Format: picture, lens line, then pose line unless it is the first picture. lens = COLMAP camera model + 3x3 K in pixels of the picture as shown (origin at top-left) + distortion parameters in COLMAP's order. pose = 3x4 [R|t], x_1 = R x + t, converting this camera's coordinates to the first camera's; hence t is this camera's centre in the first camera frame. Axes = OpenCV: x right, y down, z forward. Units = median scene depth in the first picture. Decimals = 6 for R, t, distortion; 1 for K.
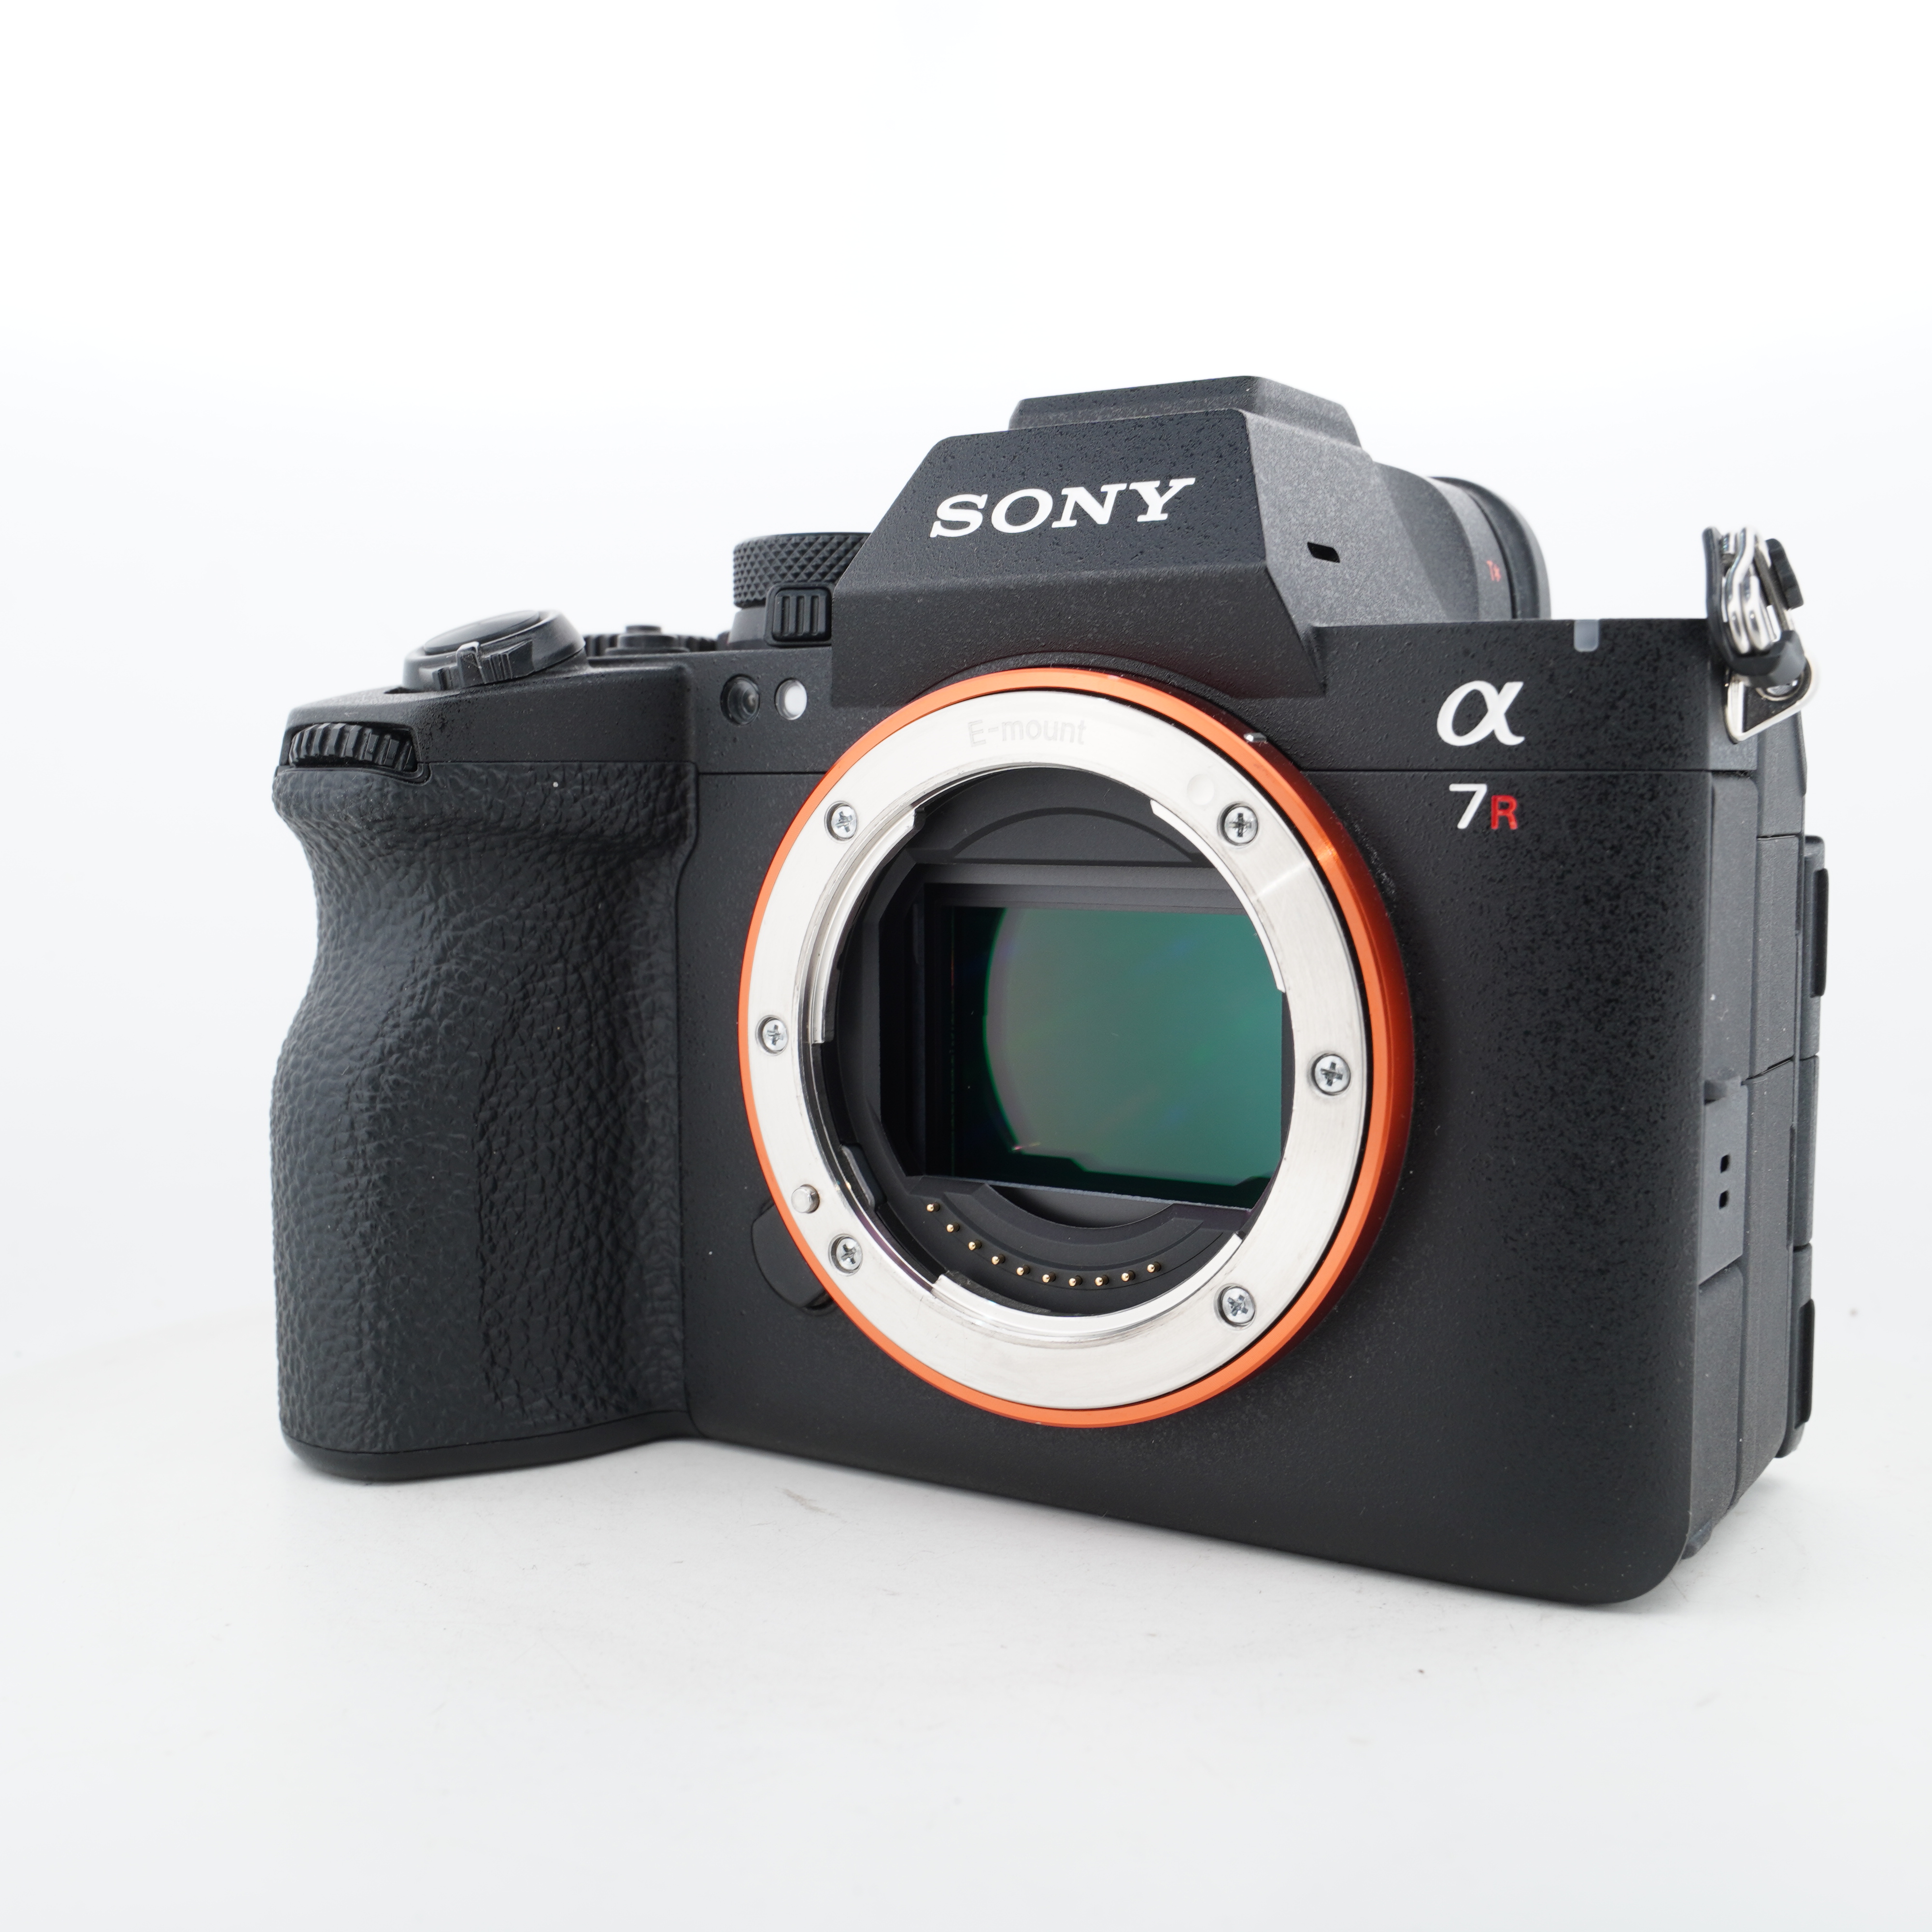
lens RADIAL K [[2258.6, 0, 966.0], [0, 2258.6, 966.0], [0, 0, 1]] dist [-0.058847, -0.017425]
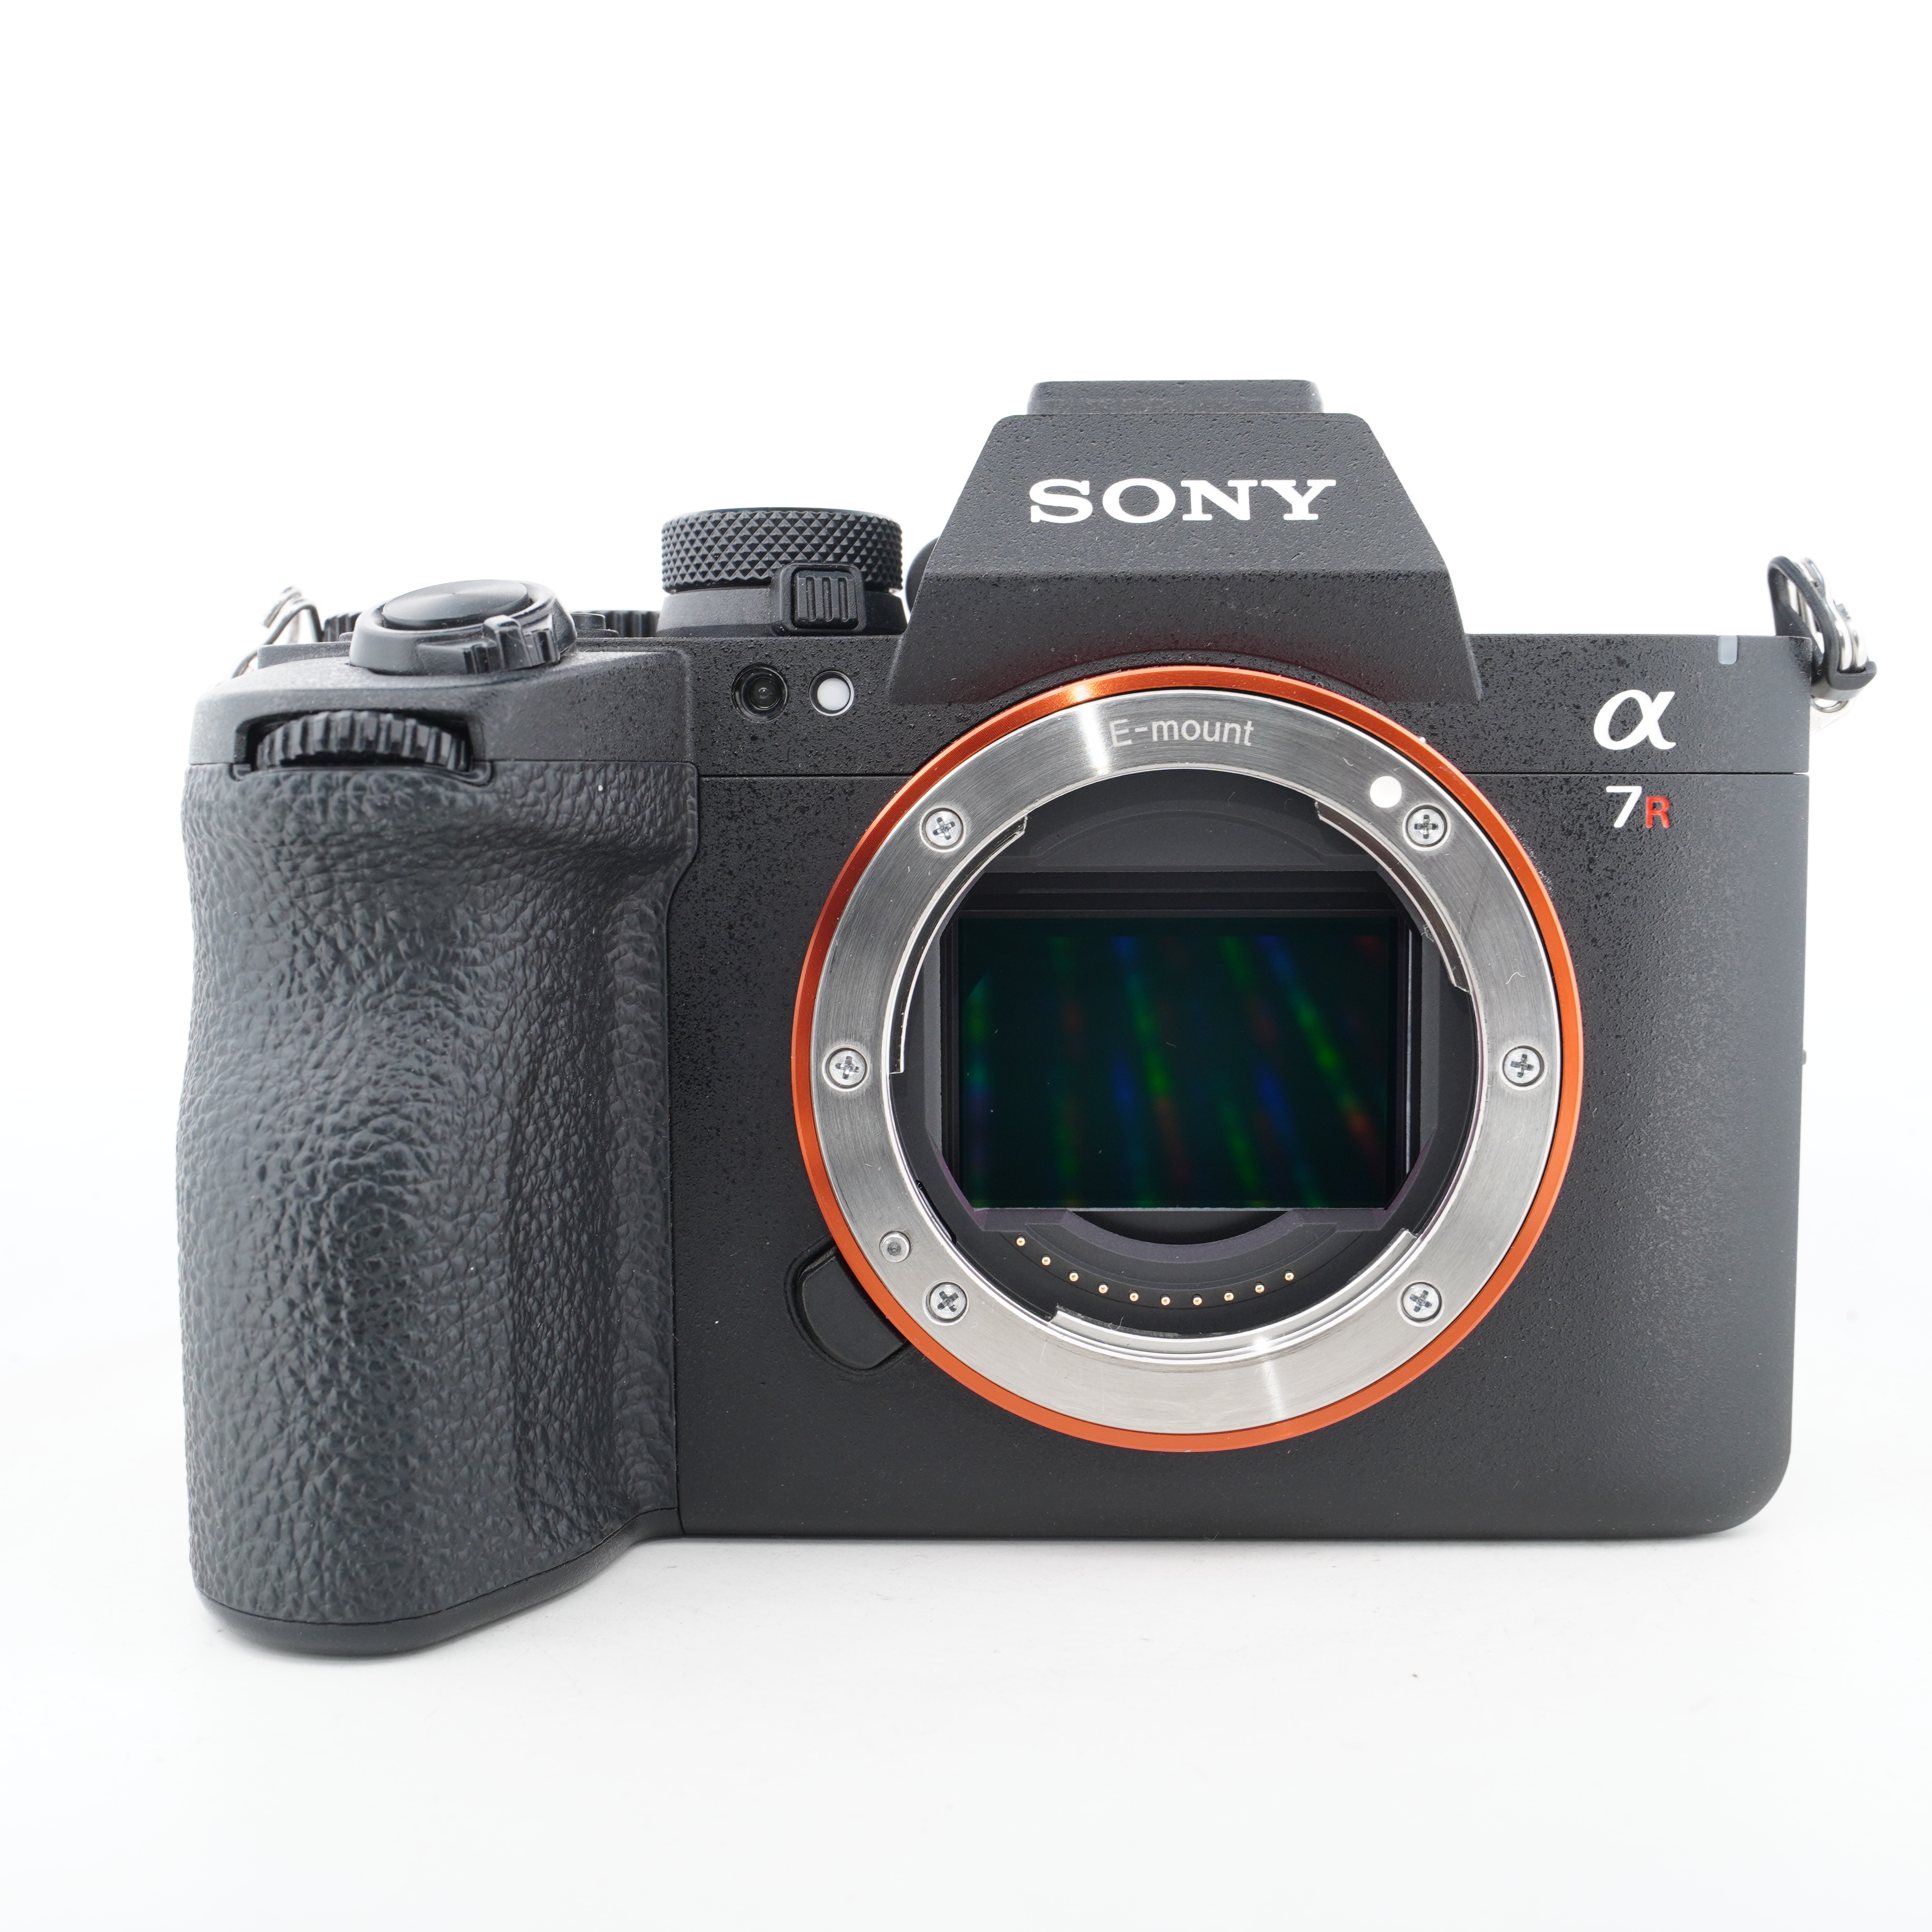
lens RADIAL K [[2258.6, 0, 966.0], [0, 2258.6, 966.0], [0, 0, 1]] dist [-0.058847, -0.017425]
pose [[0.860268, -0.040716, 0.508214, -0.523031], [0.043644, 0.999028, 0.006161, -0.013904], [-0.507971, 0.016880, 0.861209, 0.215316]]
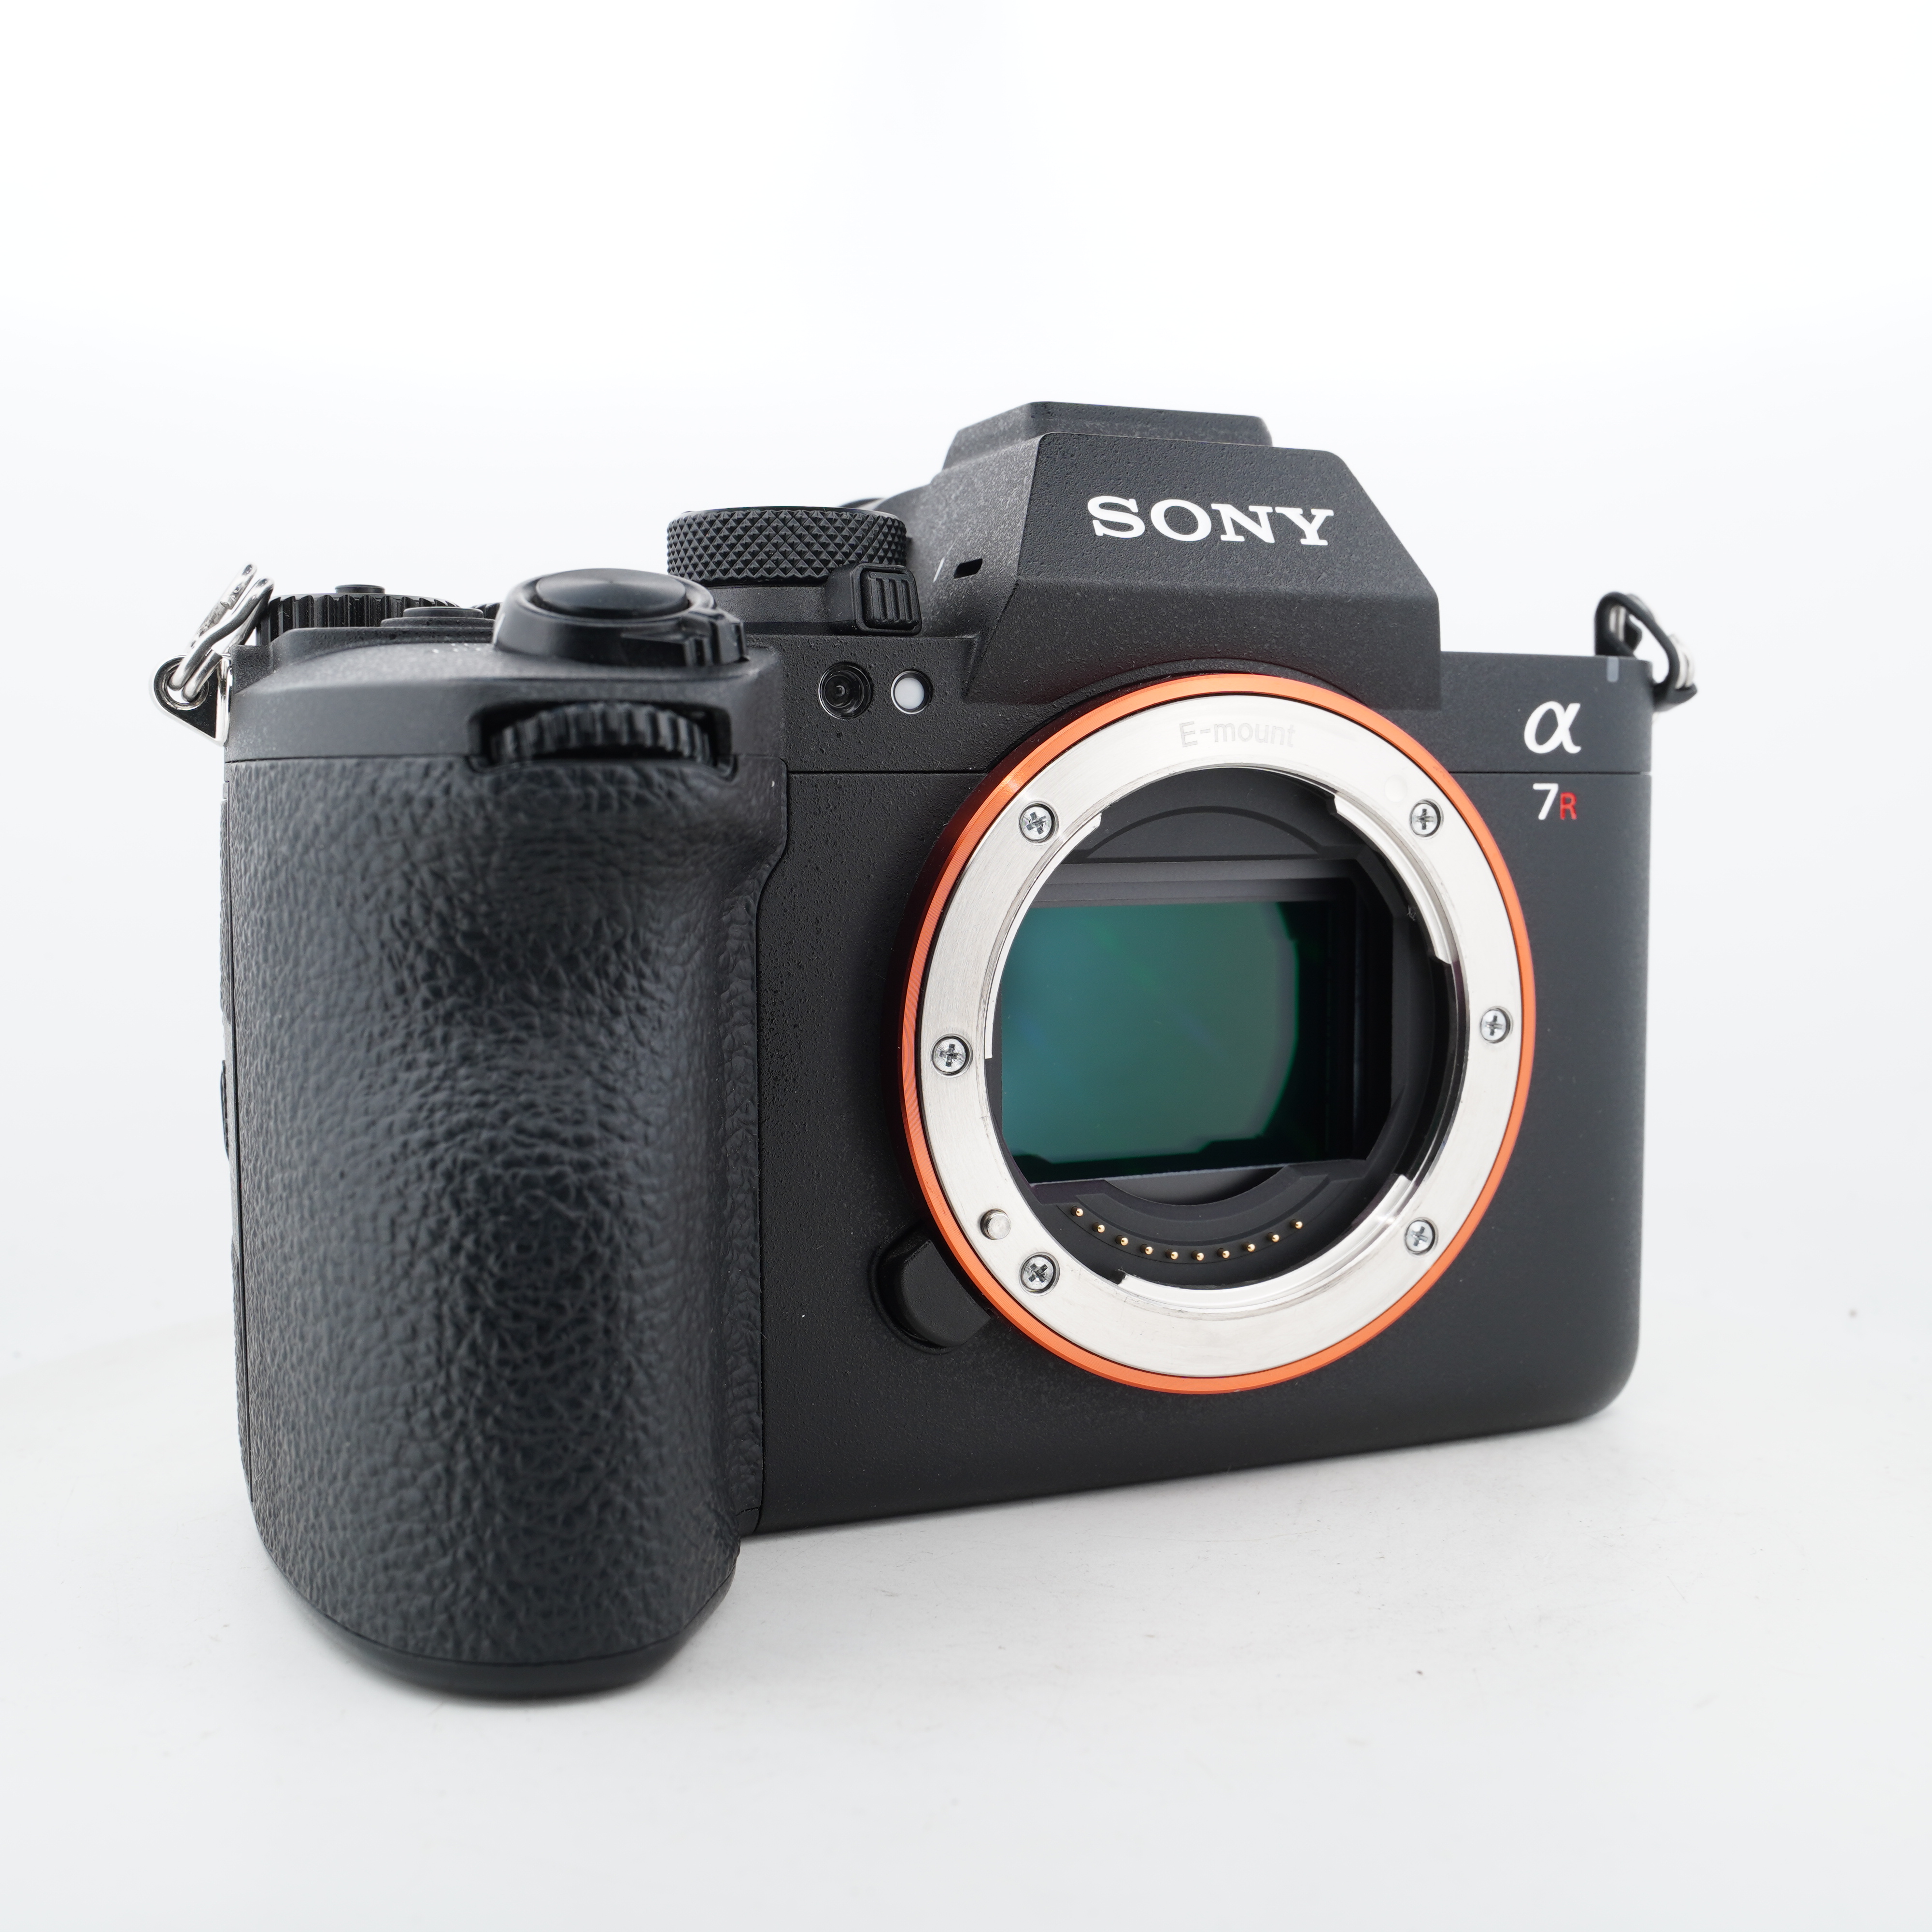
lens RADIAL K [[2251.4, 0, 966.0], [0, 2251.4, 966.0], [0, 0, 1]] dist [-0.050219, -0.000166]
pose [[0.575782, -0.063790, 0.815111, -0.873385], [0.068630, 0.997204, 0.029561, -0.034375], [-0.814718, 0.038920, 0.578550, 0.483357]]
